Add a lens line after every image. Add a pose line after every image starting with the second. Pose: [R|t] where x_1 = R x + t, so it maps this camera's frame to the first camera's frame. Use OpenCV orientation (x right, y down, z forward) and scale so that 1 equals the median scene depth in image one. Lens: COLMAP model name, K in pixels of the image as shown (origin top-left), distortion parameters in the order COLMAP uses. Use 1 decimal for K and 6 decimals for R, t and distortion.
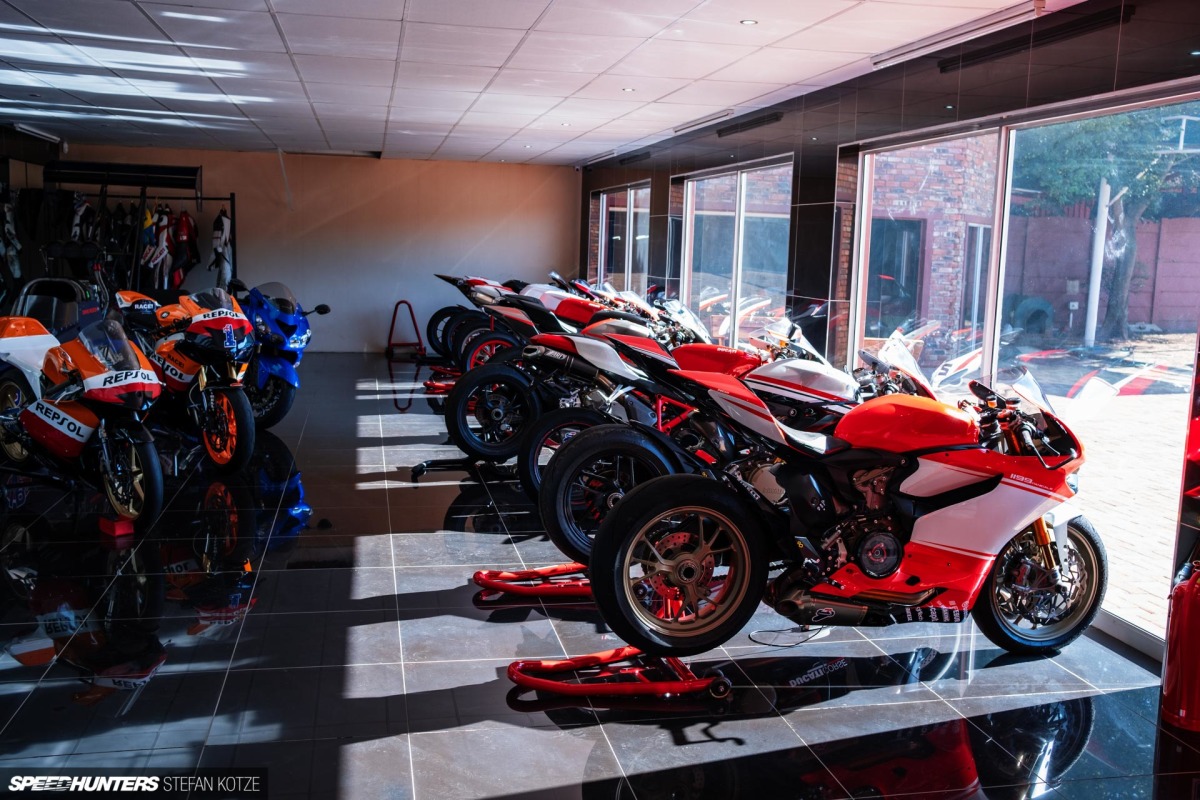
lens RADIAL K [[1150.8, 0, 600.0], [0, 1150.8, 400.0], [0, 0, 1]] dist [-0.079487, 0.179395]
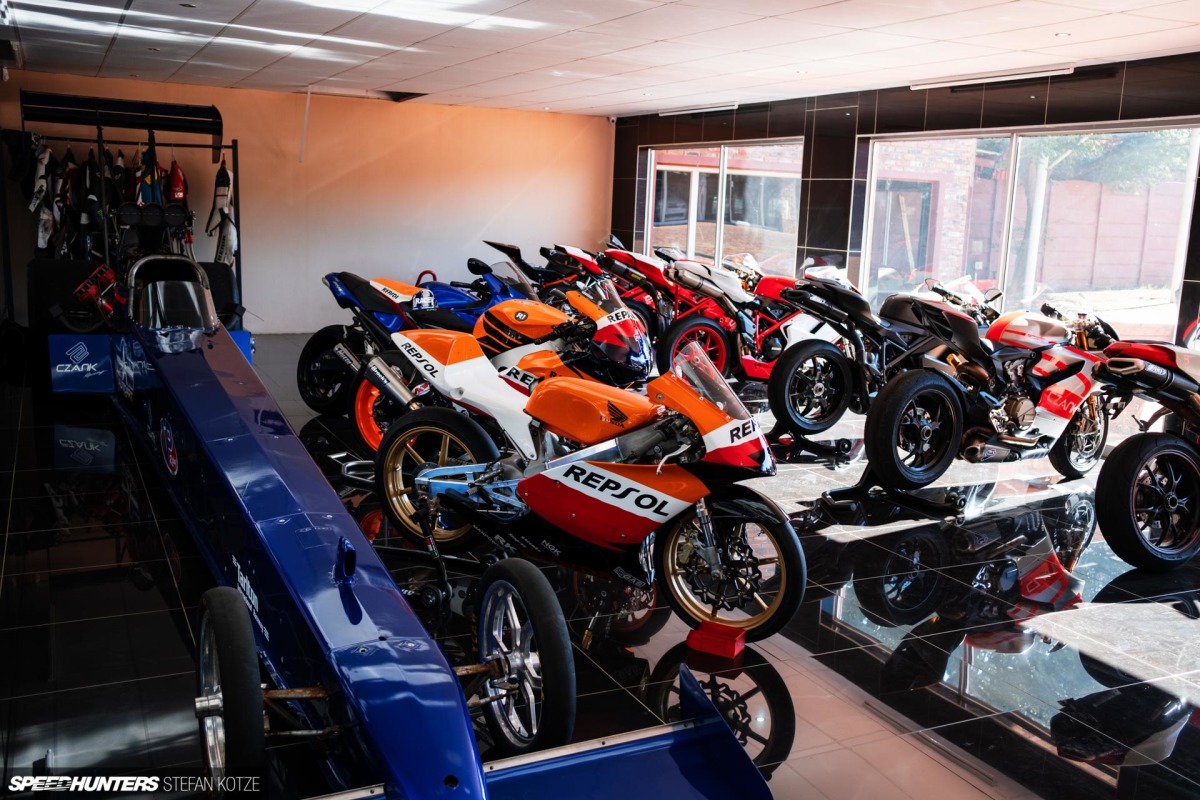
lens RADIAL K [[1150.8, 0, 600.0], [0, 1150.8, 400.0], [0, 0, 1]] dist [-0.079487, 0.179395]
pose [[0.970370, -0.032379, 0.239443, -0.273610], [0.021938, 0.998694, 0.046144, -0.028778], [-0.240625, -0.039524, 0.969813, 0.146110]]
